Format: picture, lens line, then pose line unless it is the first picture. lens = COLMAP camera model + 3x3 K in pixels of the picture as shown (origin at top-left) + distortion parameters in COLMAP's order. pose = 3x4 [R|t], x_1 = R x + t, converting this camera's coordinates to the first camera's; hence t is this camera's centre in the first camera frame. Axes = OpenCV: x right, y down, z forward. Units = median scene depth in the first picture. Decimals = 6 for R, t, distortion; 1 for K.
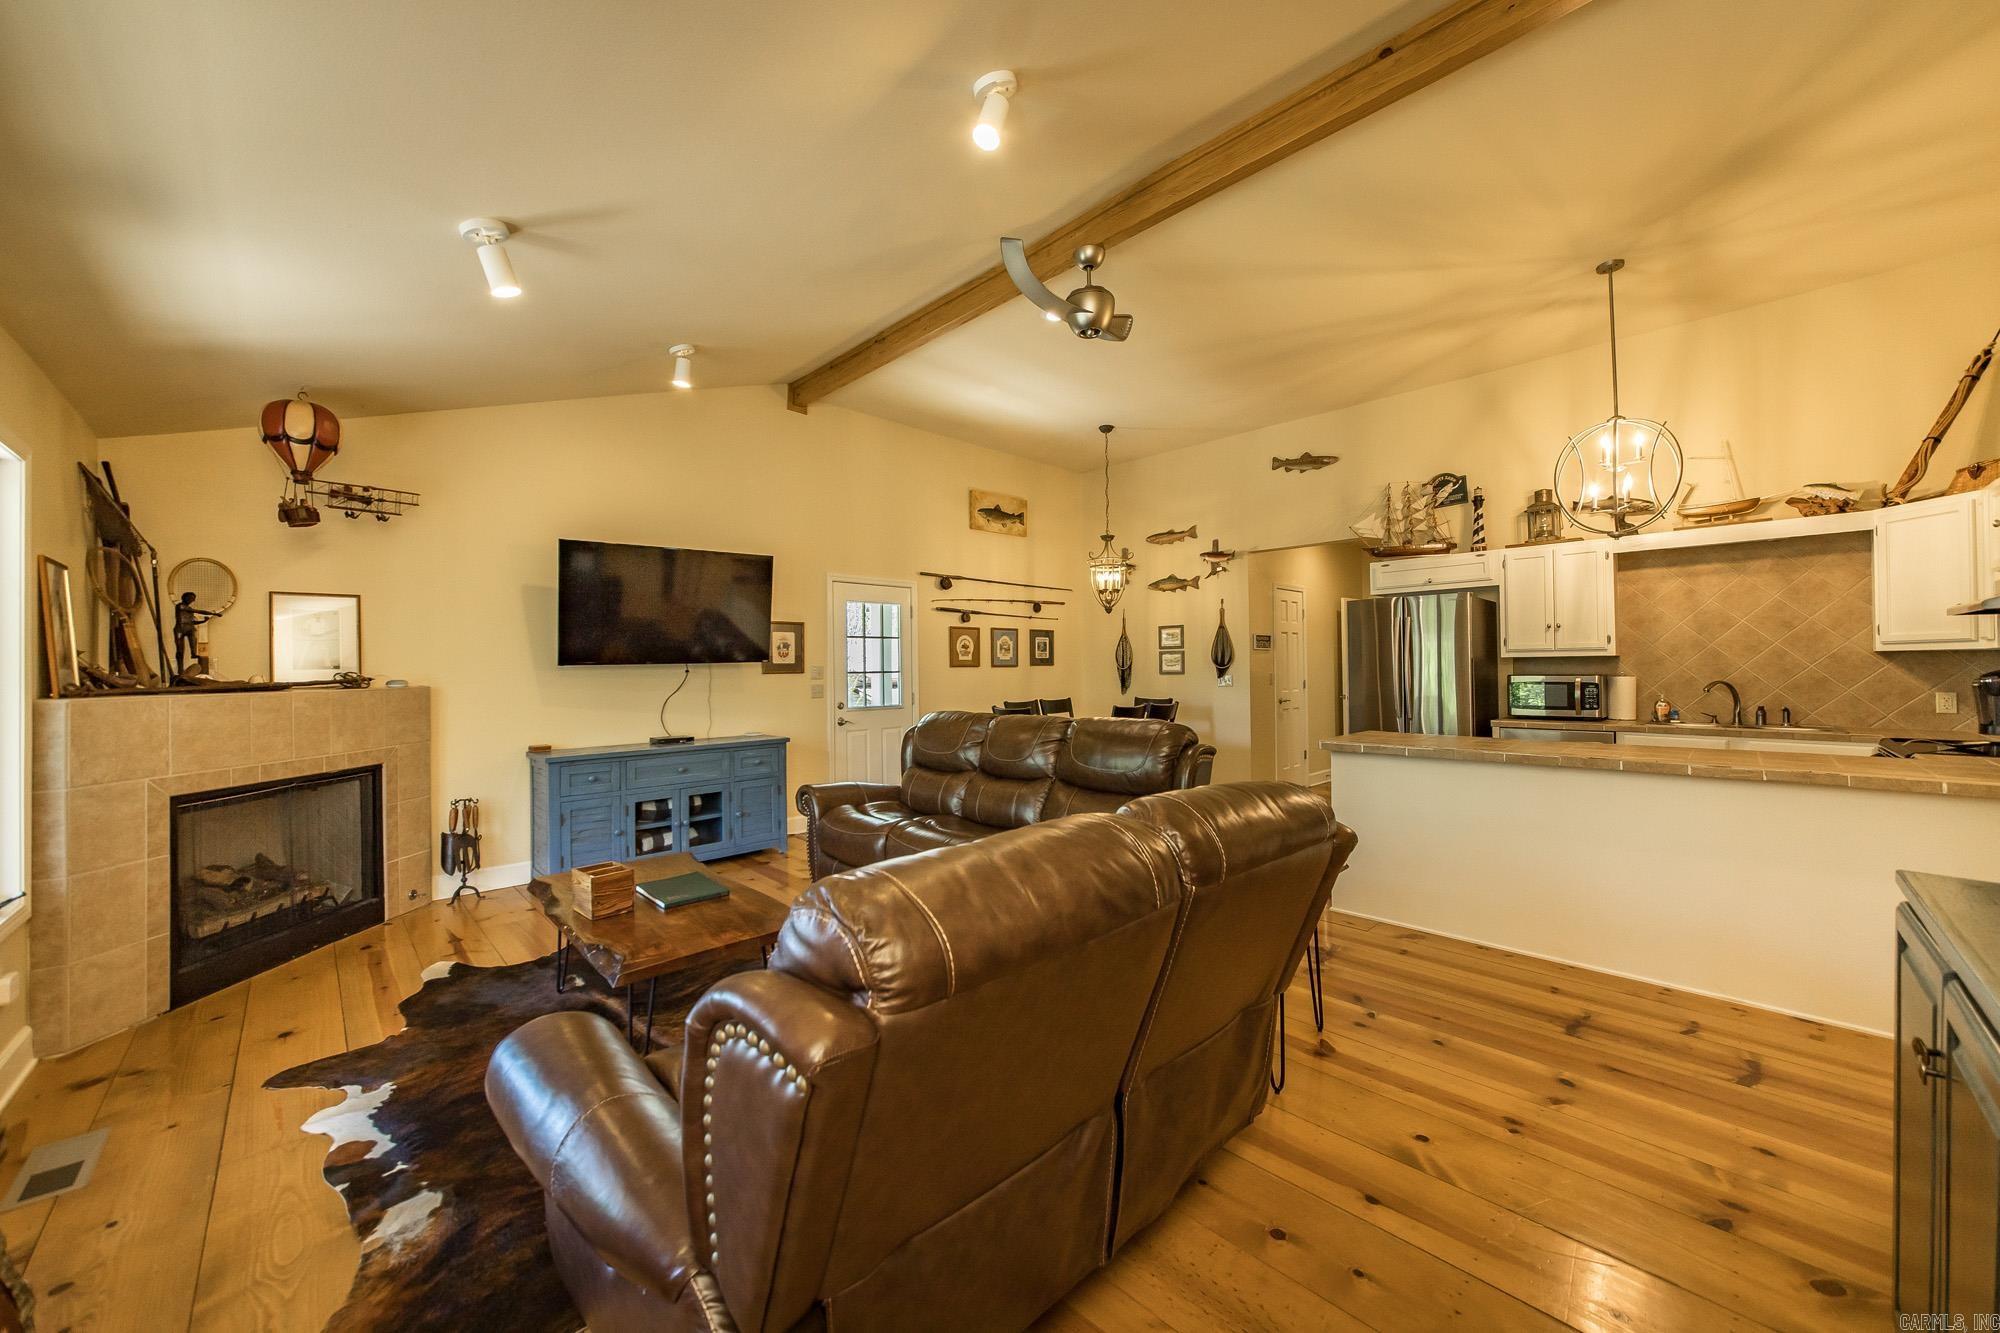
lens RADIAL K [[716.7, 0, 988.0], [0, 716.7, 668.0], [0, 0, 1]] dist [-0.011948, 0.000555]
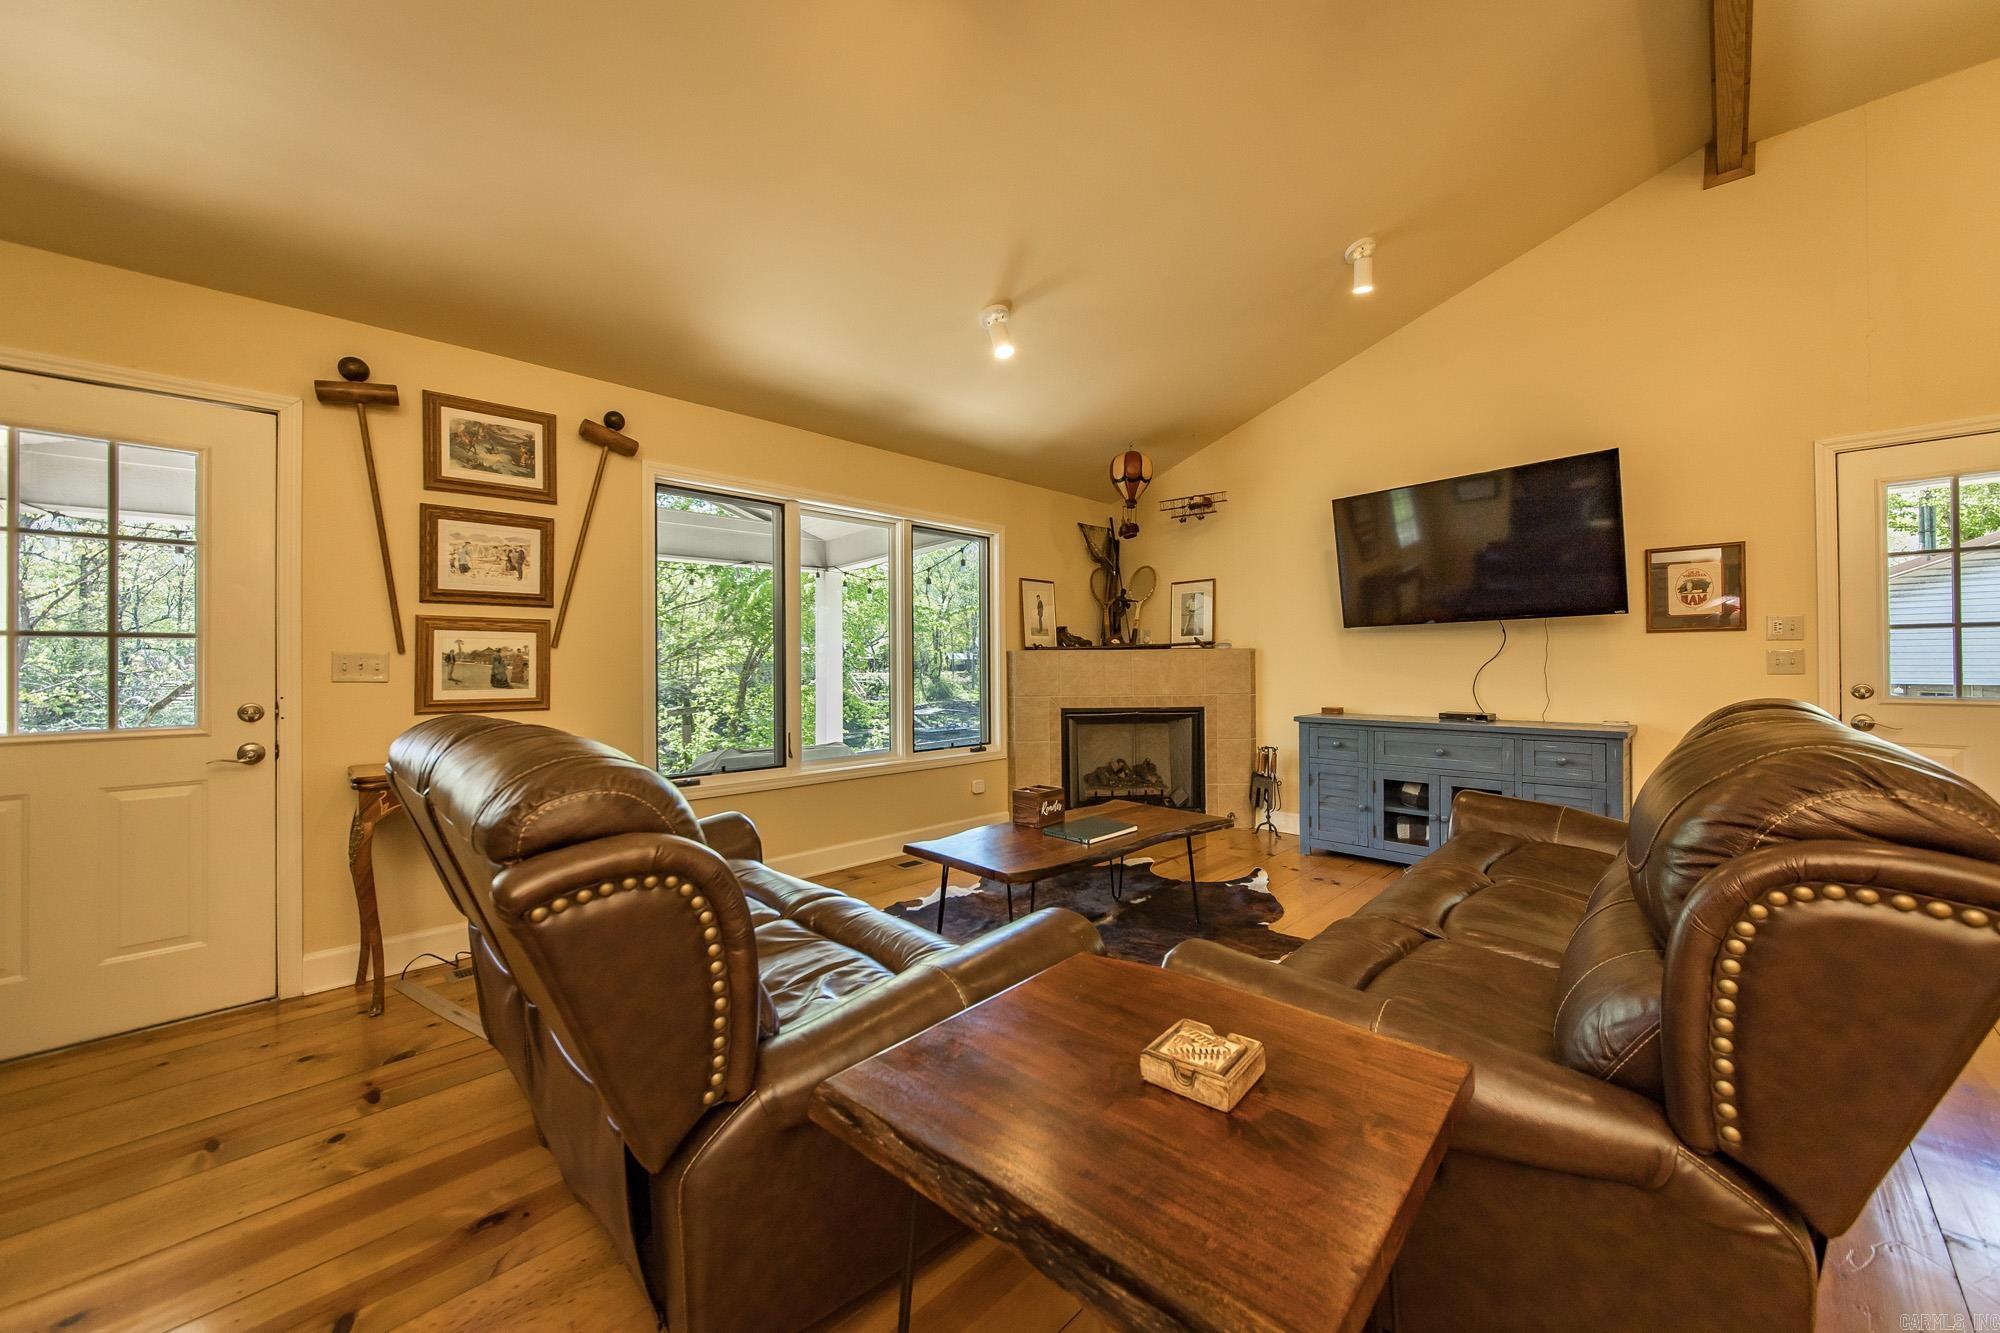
lens RADIAL K [[716.7, 0, 1004.1], [0, 716.7, 663.2], [0, 0, 1]] dist [-0.011948, 0.000555]
pose [[0.033425, 0.015238, -0.999325, 0.380712], [0.007878, 0.999849, 0.015510, 0.026969], [0.999410, -0.008391, 0.033300, 0.509320]]
